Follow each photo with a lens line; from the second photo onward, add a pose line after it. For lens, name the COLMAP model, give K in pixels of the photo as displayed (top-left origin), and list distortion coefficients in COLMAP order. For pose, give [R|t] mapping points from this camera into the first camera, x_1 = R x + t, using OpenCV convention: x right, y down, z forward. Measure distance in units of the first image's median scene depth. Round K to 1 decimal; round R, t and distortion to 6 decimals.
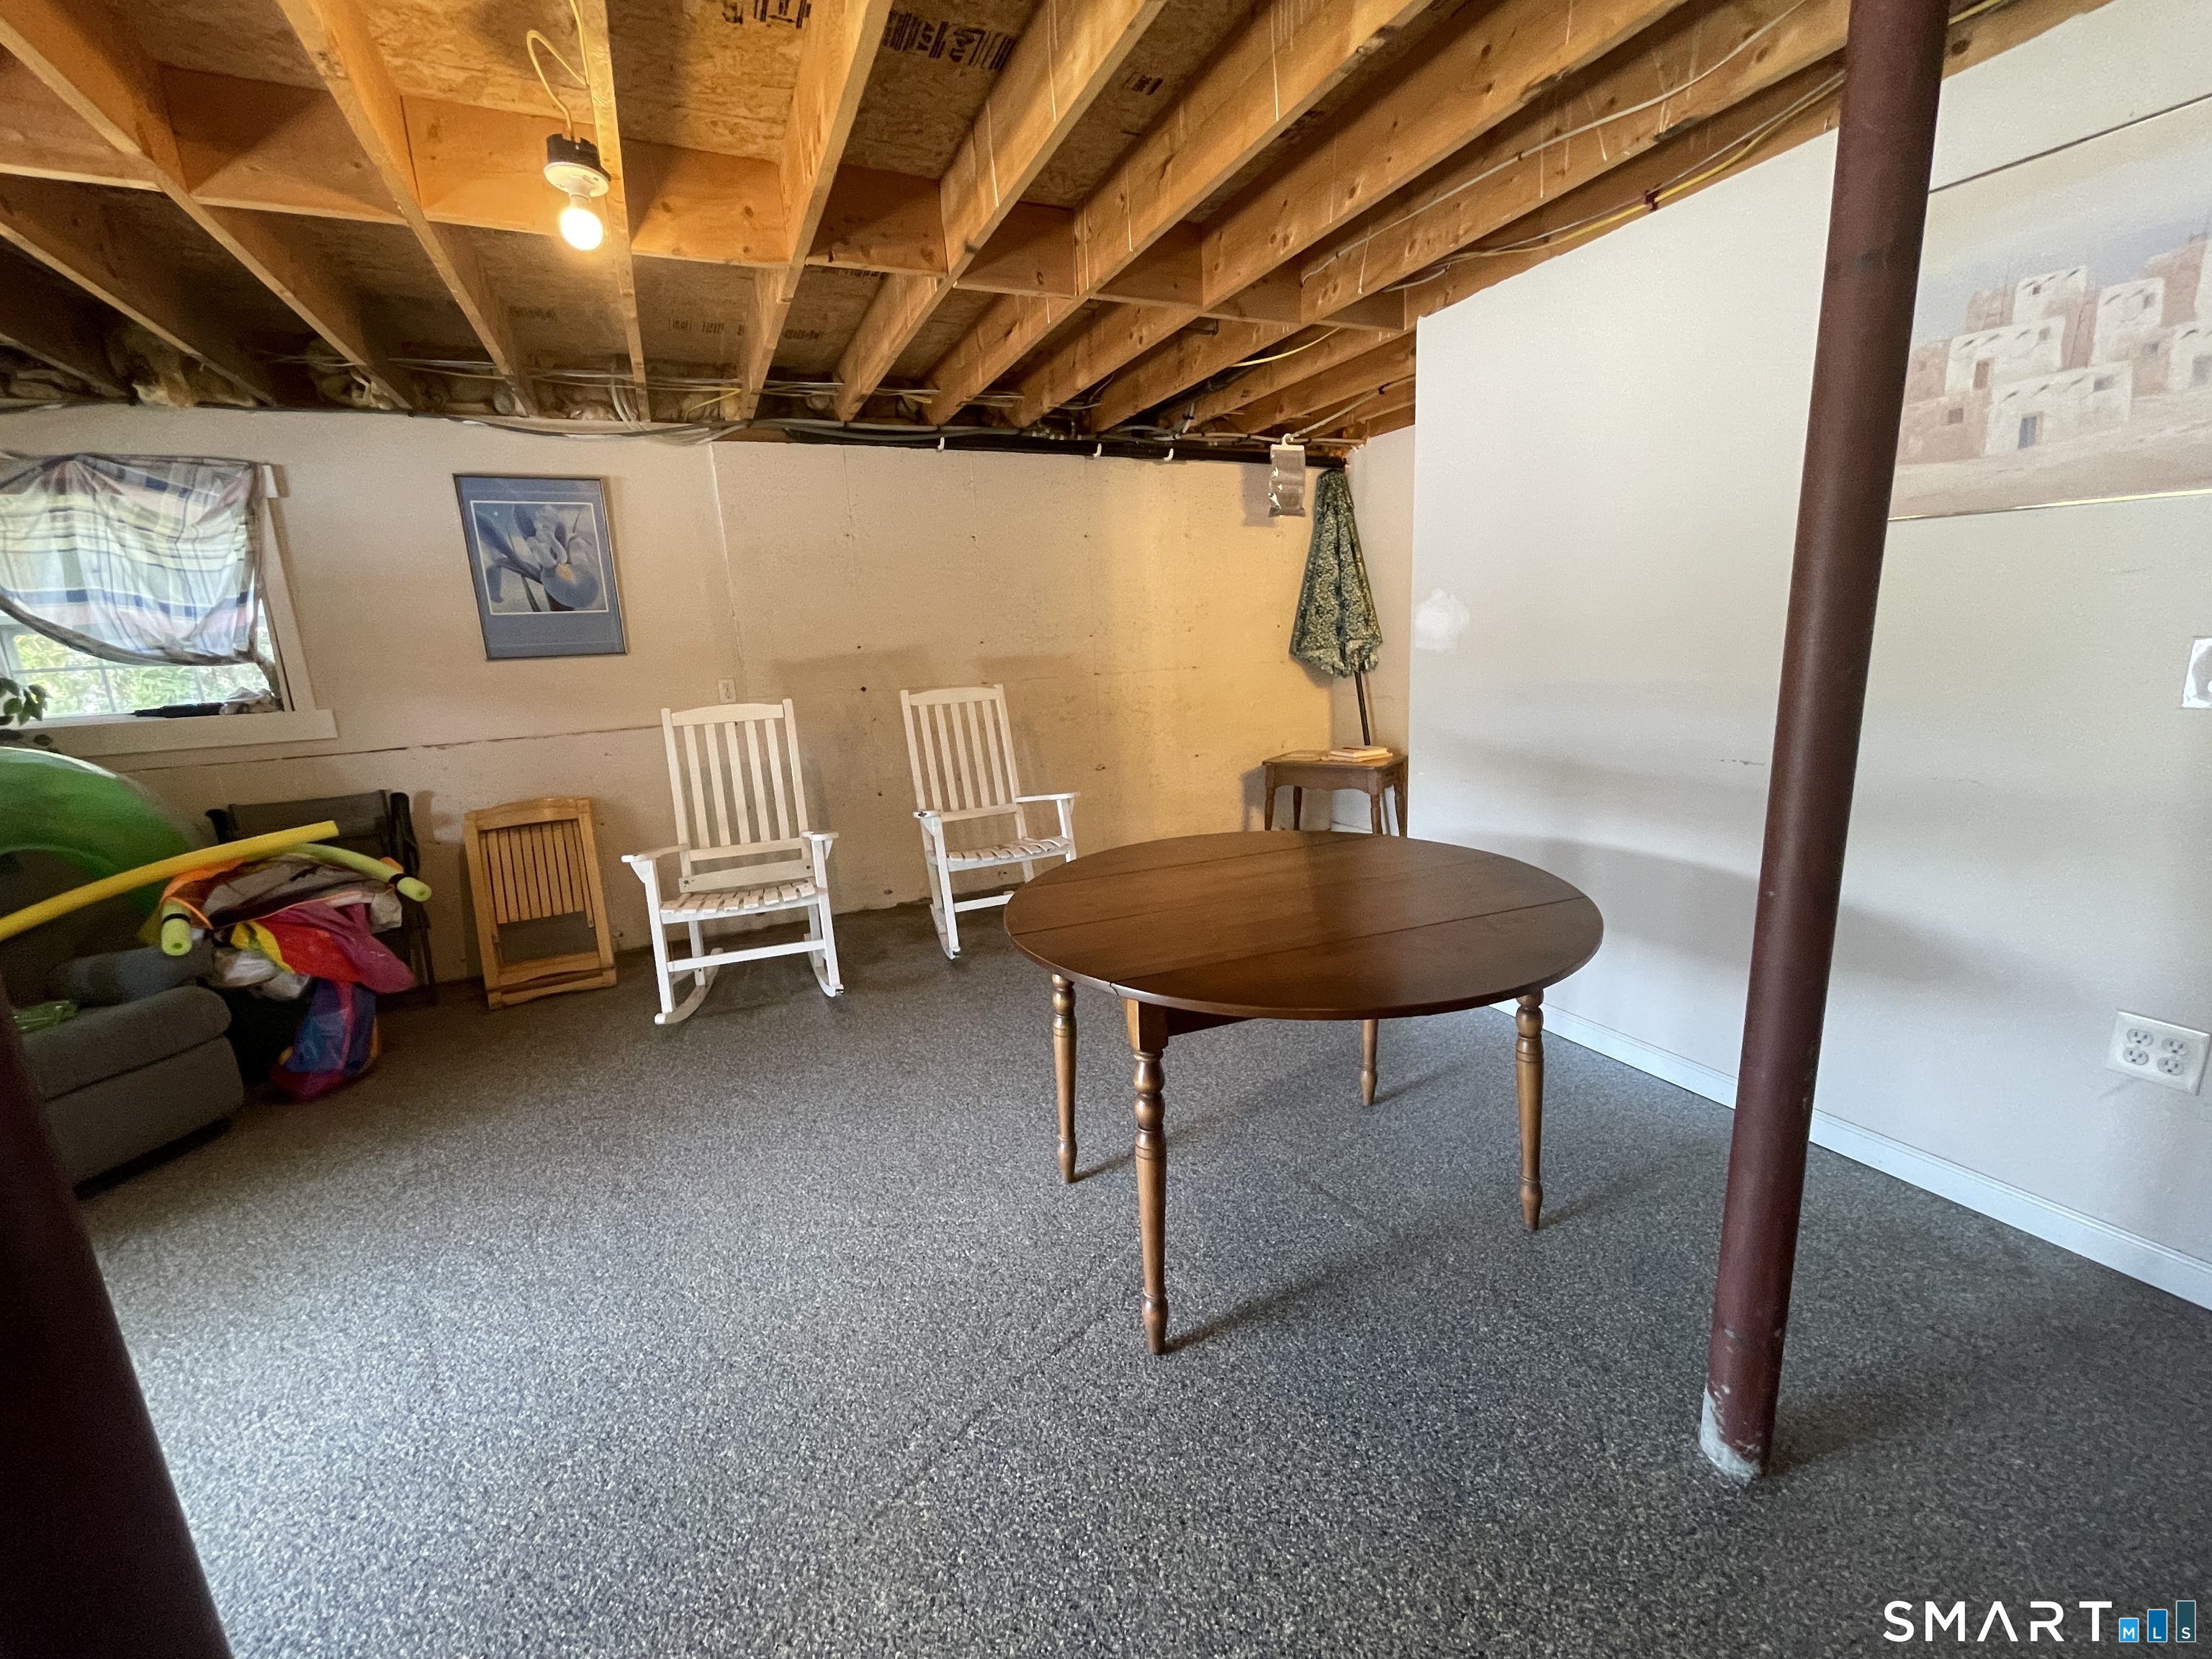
lens RADIAL K [[902.5, 0, 1107.3], [0, 902.5, 820.8], [0, 0, 1]] dist [0.006266, -0.001688]
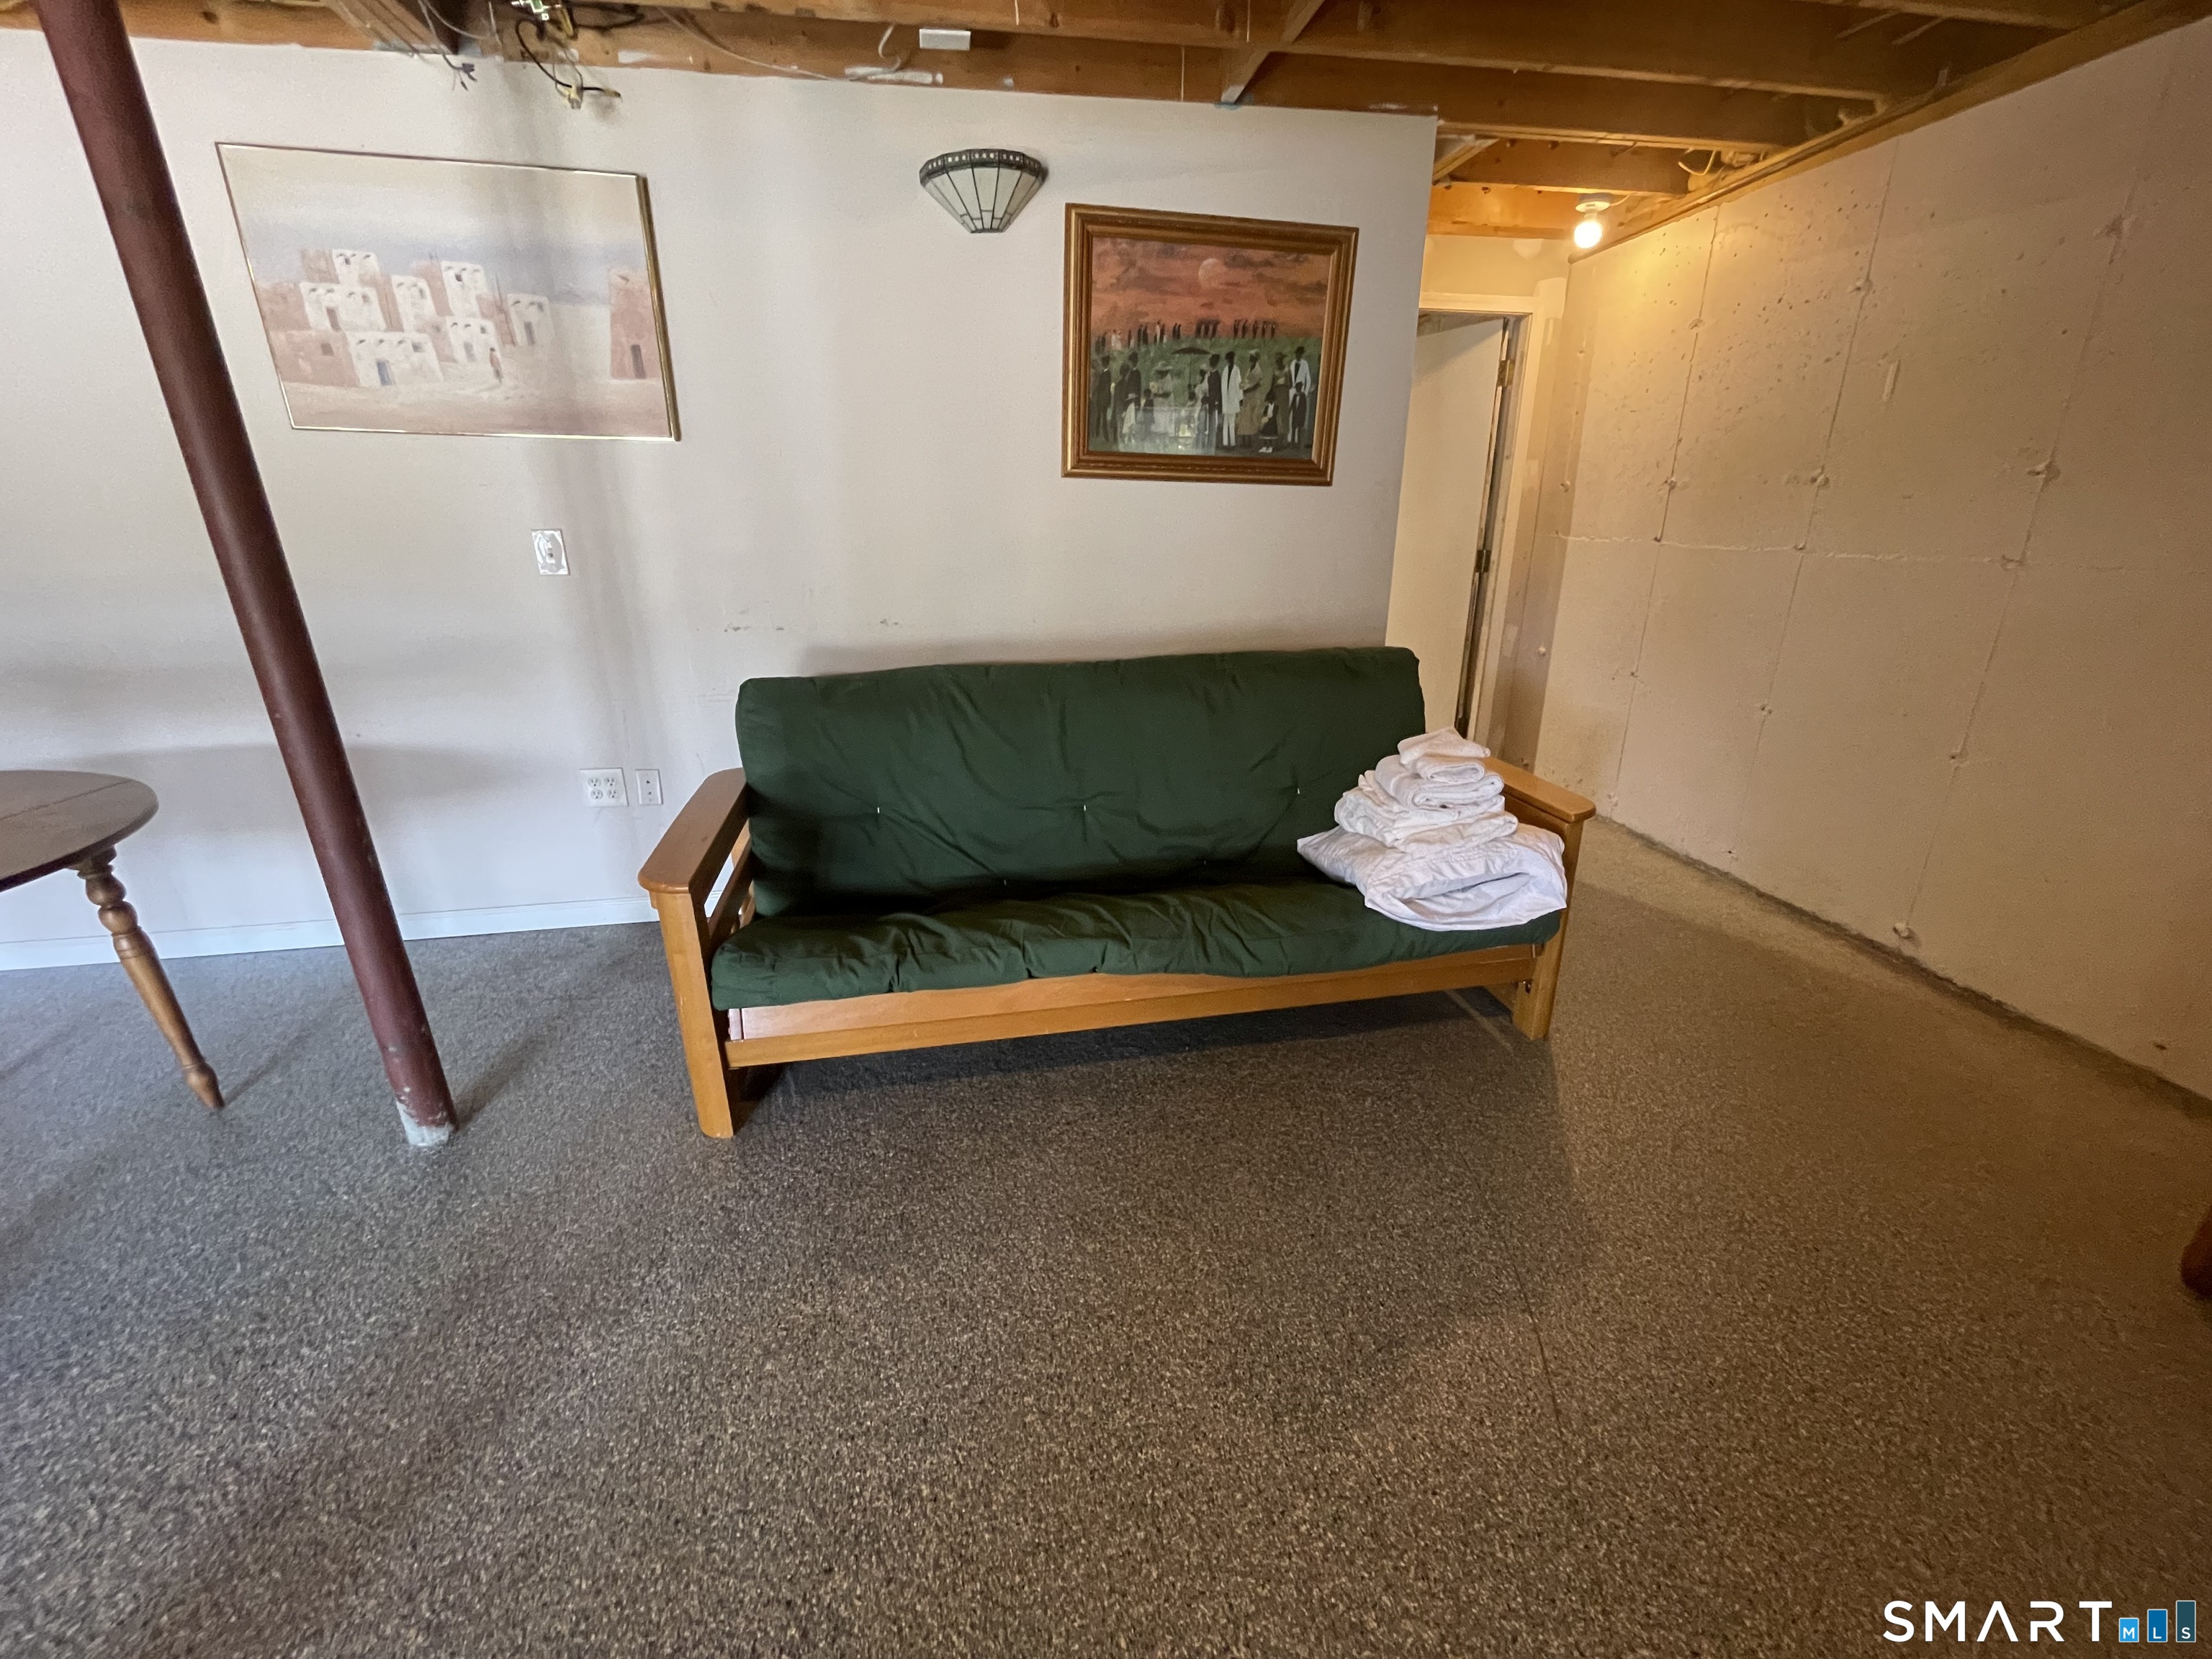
lens RADIAL K [[902.5, 0, 1107.0], [0, 902.5, 826.0], [0, 0, 1]] dist [0.006266, -0.001688]
pose [[0.261842, -0.283880, 0.922416, -0.151118], [0.187364, 0.952530, 0.239962, 0.096579], [-0.946749, 0.109995, 0.302601, -0.367292]]
